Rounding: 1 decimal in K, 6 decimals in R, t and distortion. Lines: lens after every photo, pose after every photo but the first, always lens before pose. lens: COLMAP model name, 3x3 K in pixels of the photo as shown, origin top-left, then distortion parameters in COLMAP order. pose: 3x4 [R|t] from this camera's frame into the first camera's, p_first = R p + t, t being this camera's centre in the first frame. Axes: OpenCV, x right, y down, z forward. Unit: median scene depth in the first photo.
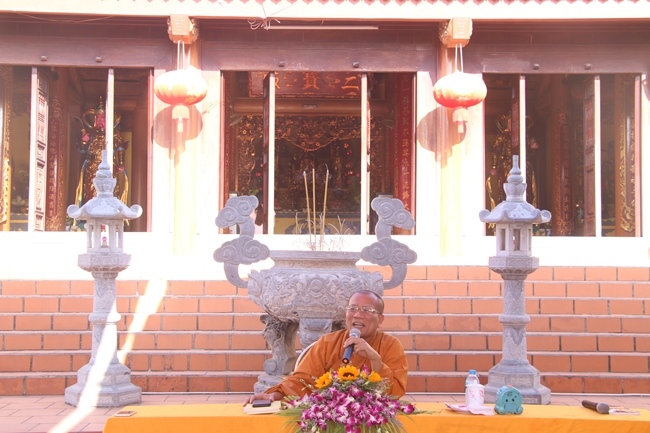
lens RADIAL K [[977.2, 0, 321.9], [0, 977.2, 231.7], [0, 0, 1]] dist [0.107829, 0.164917]
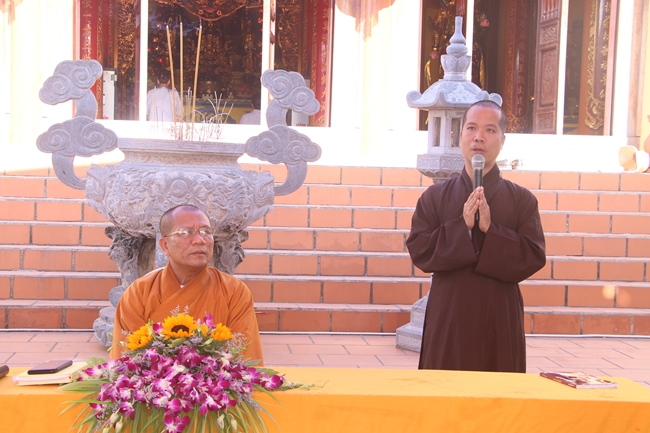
lens RADIAL K [[977.2, 0, 321.9], [0, 977.2, 231.7], [0, 0, 1]] dist [0.107829, 0.164917]
pose [[0.998297, 0.019715, 0.054906, 0.058058], [-0.024919, 0.995091, 0.095773, 0.014356], [-0.052748, -0.096978, 0.993888, 0.259541]]
